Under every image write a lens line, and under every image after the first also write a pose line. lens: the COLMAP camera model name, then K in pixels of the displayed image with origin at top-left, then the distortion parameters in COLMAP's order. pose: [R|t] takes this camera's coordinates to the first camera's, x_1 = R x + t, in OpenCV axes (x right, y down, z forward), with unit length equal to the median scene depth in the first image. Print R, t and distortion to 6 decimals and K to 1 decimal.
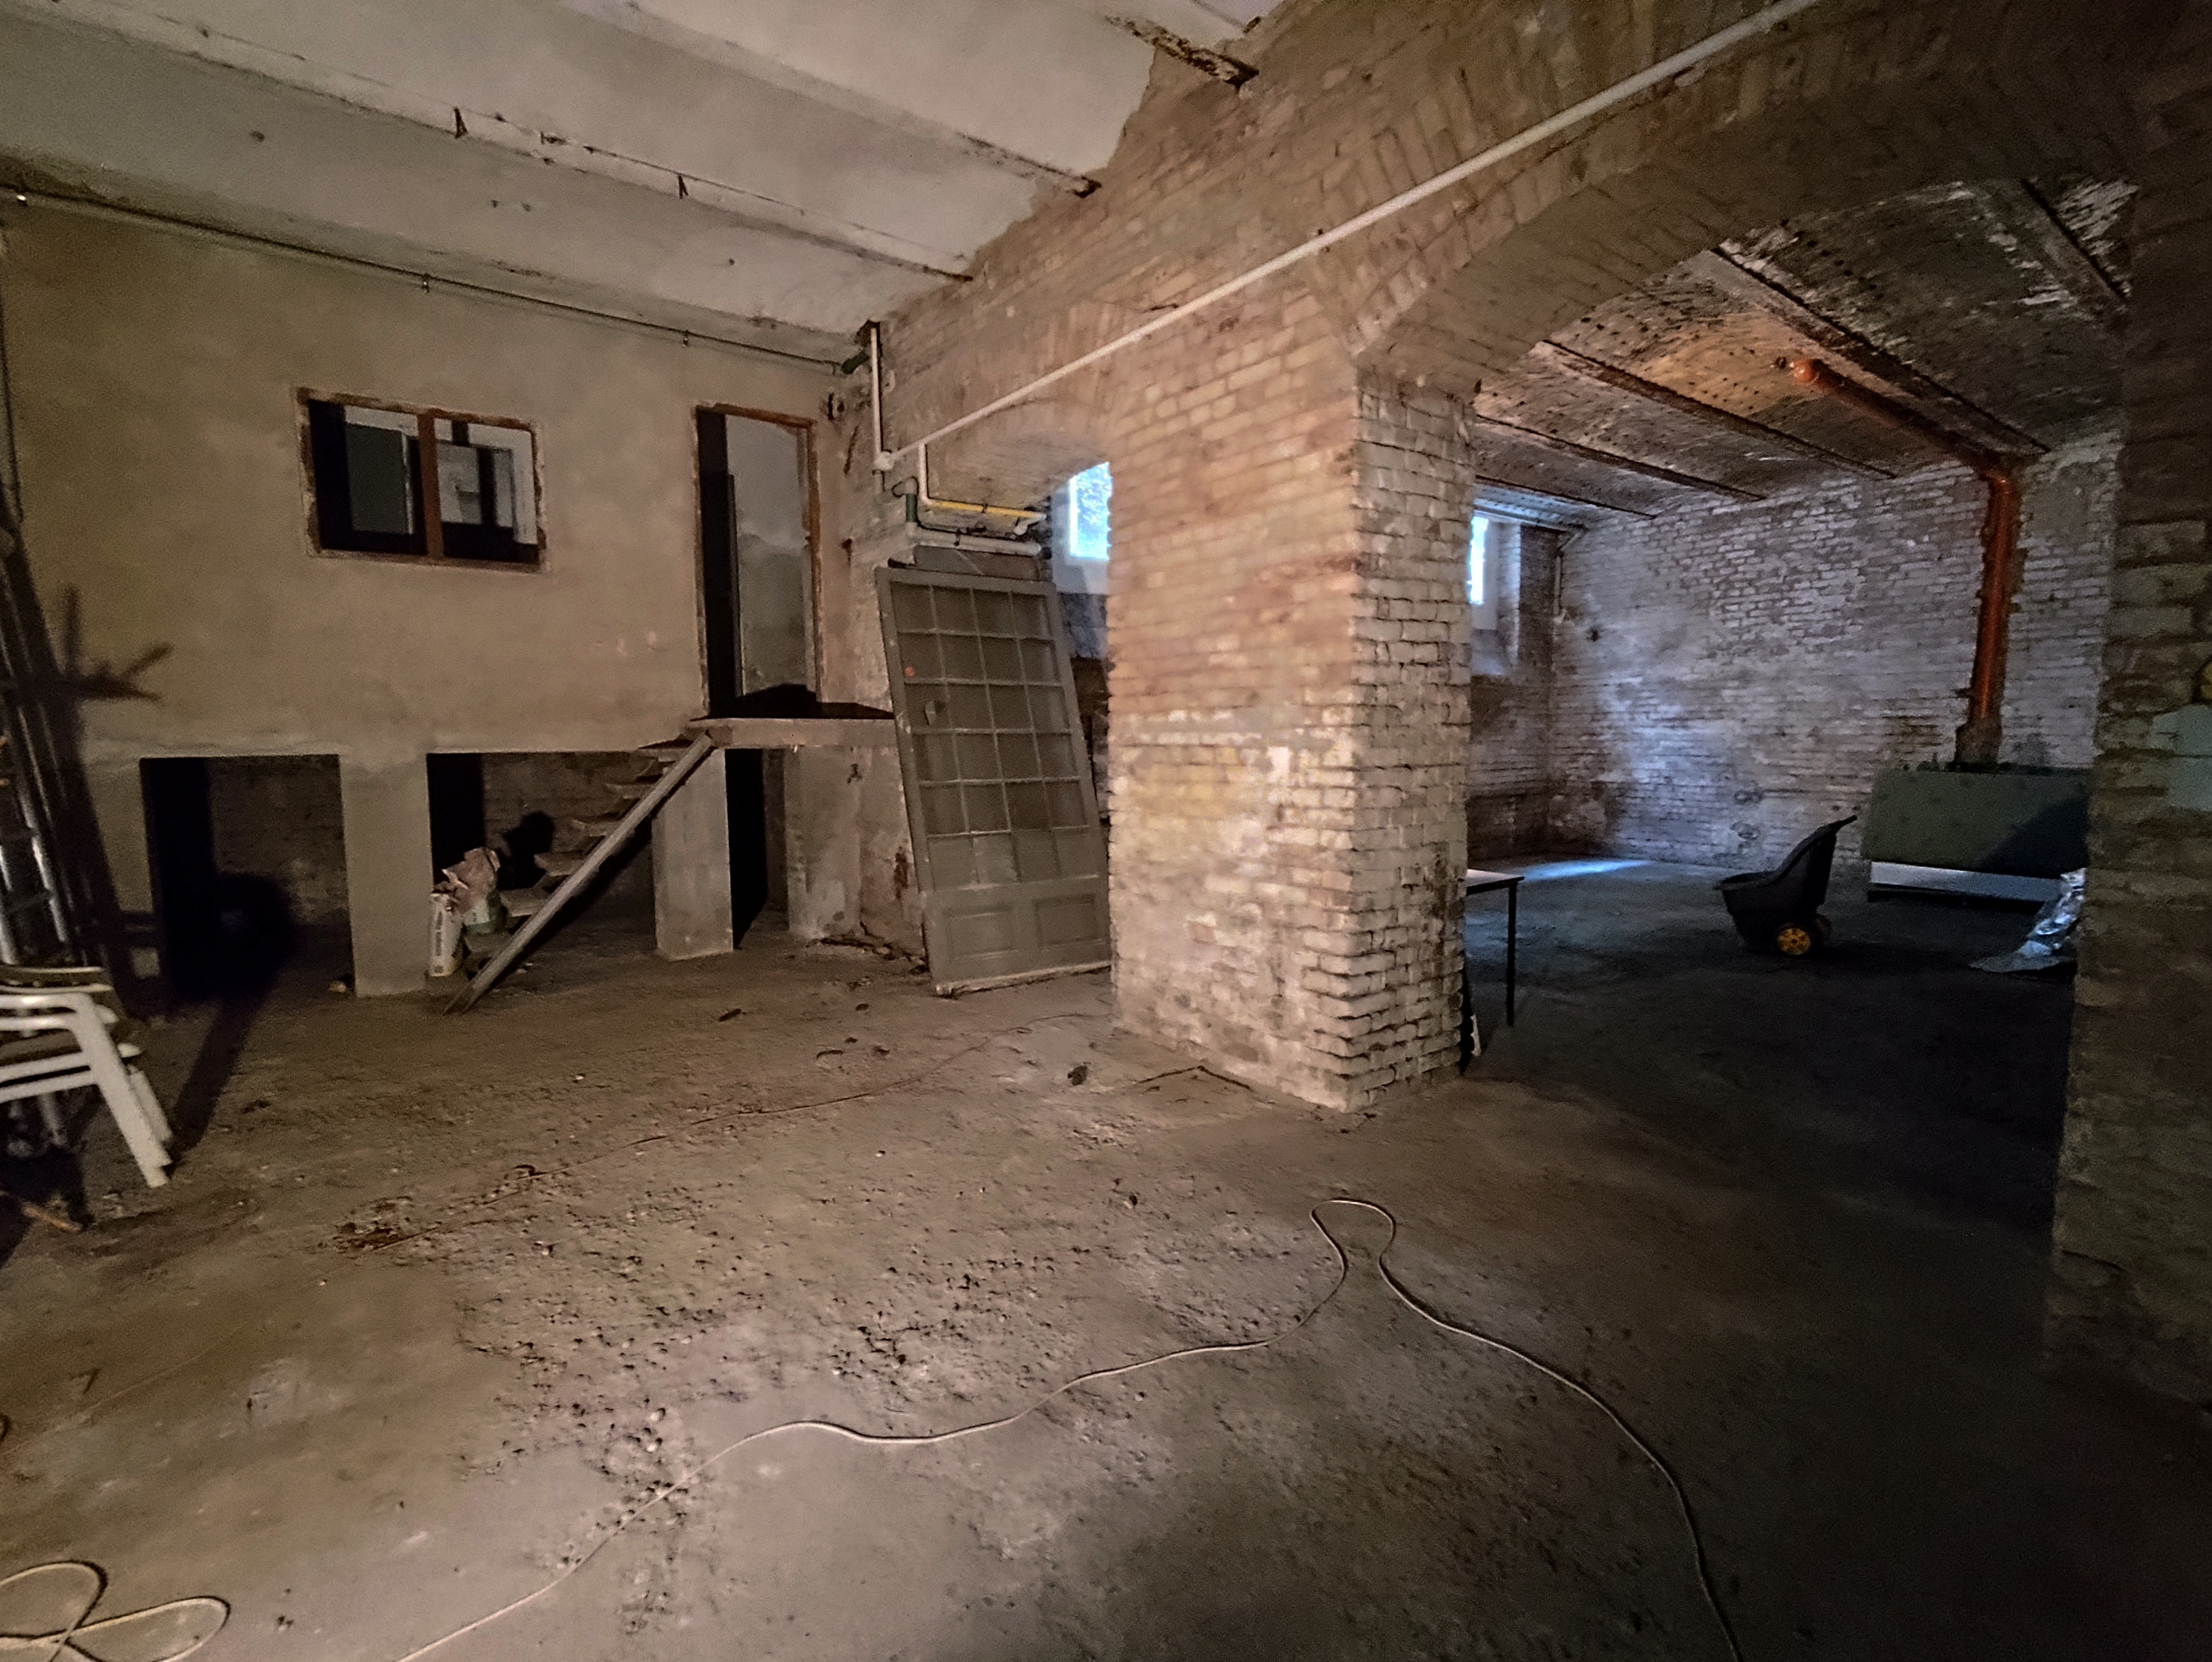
lens RADIAL K [[1017.4, 0, 1097.6], [0, 1017.4, 828.8], [0, 0, 1]] dist [-0.007162, 0.004649]
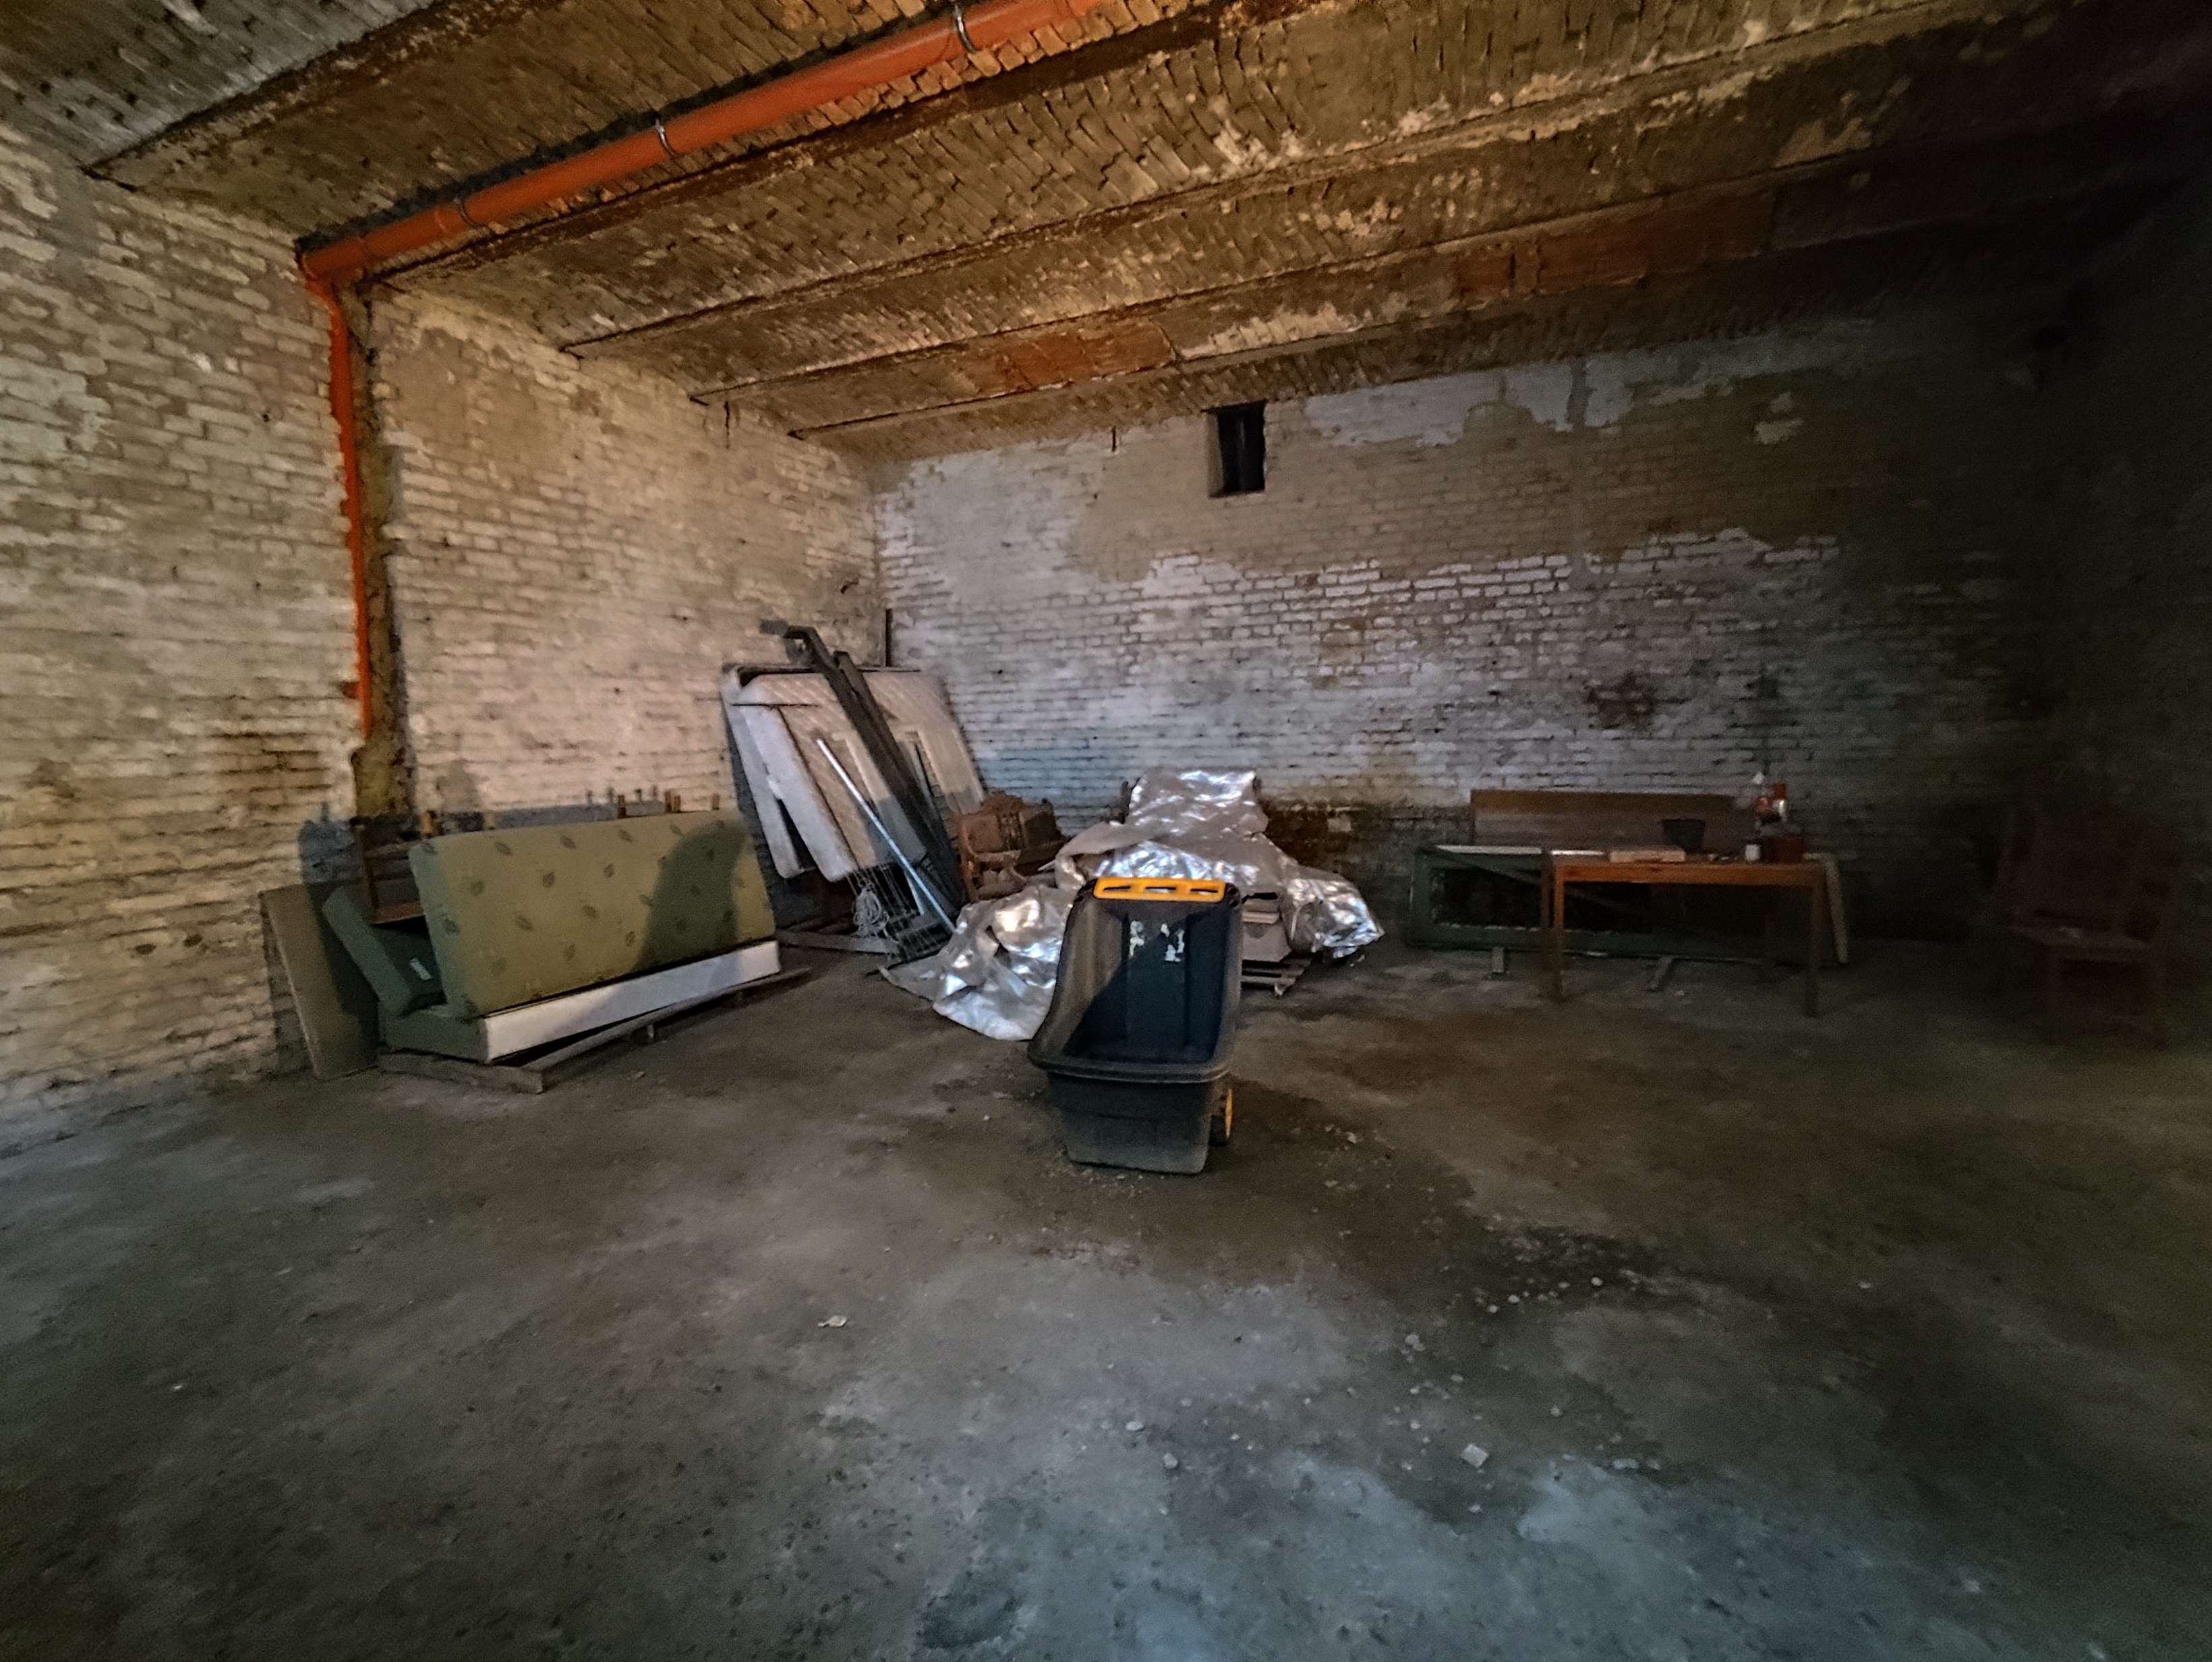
lens RADIAL K [[1017.4, 0, 1091.9], [0, 1017.4, 835.0], [0, 0, 1]] dist [-0.007162, 0.004649]
pose [[-0.498438, -0.068342, 0.864227, 0.268641], [0.119139, 0.982029, 0.146370, -0.130021], [-0.858700, 0.175919, -0.481339, 1.347480]]
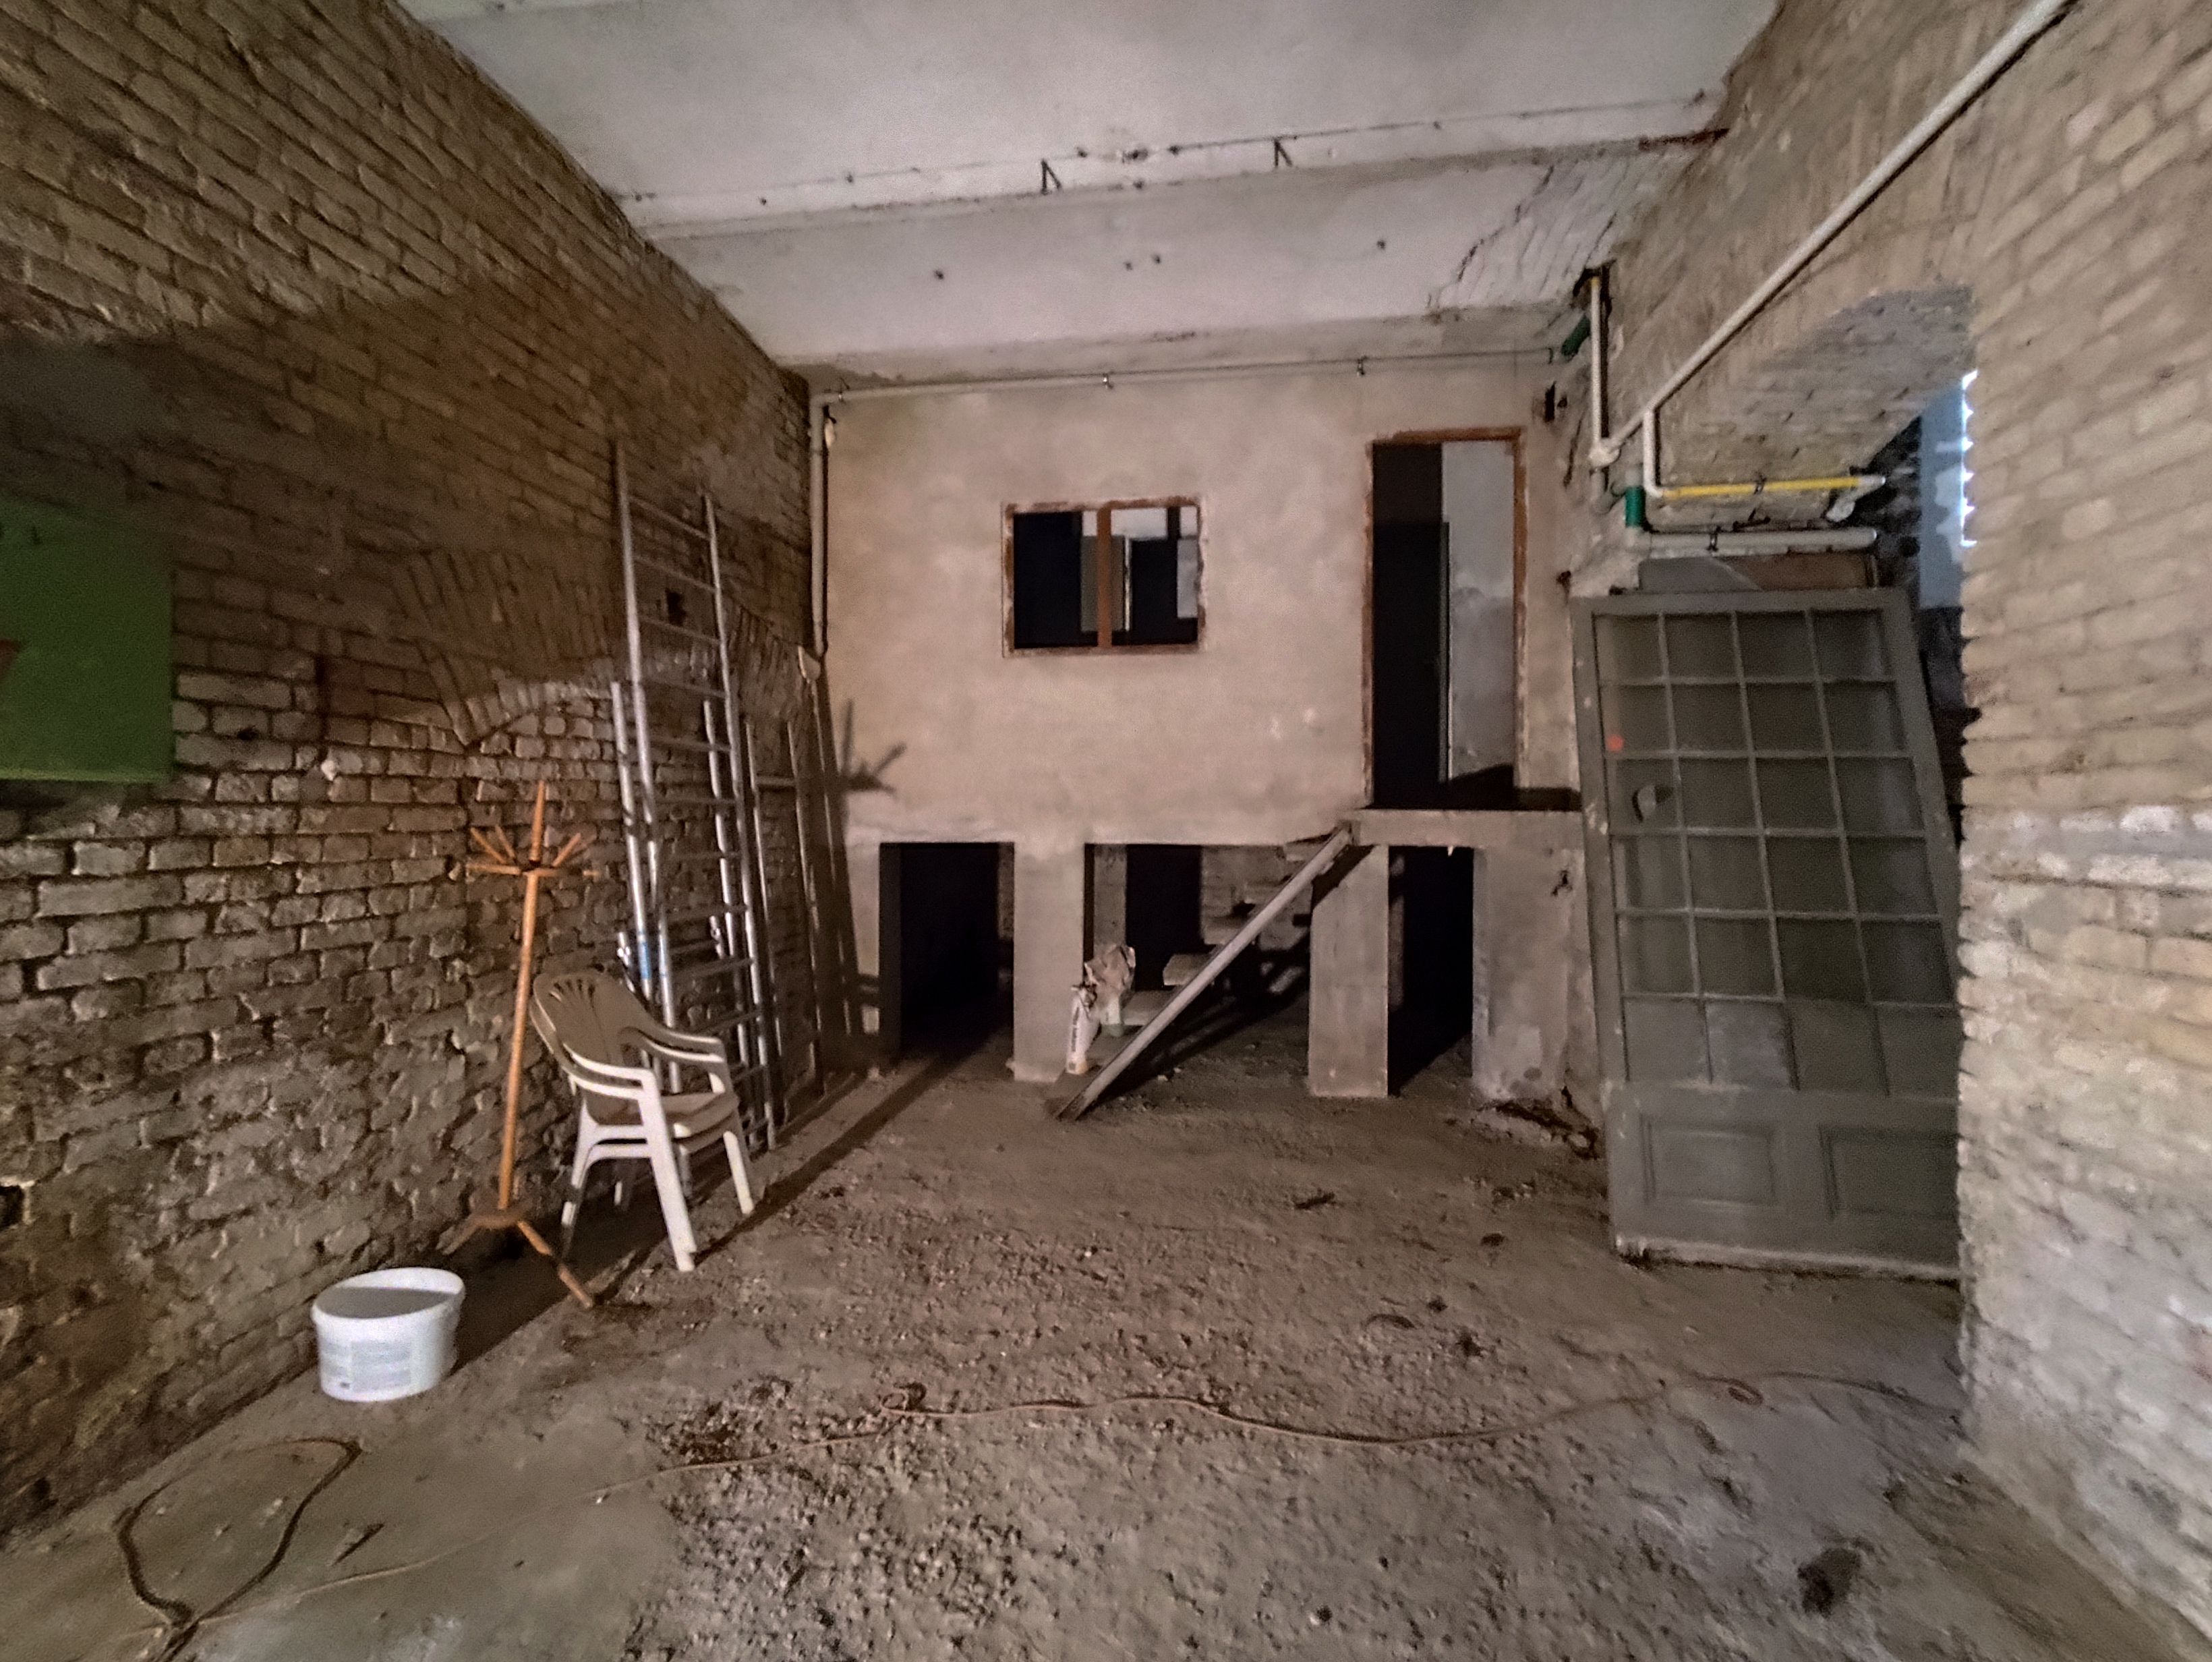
lens RADIAL K [[1017.4, 0, 1112.5], [0, 1017.4, 822.8], [0, 0, 1]] dist [-0.007162, 0.004649]
pose [[0.716690, 0.014781, -0.697236, 0.046082], [-0.073915, 0.995754, -0.054867, -0.038656], [0.693464, 0.090859, 0.714739, 0.282718]]
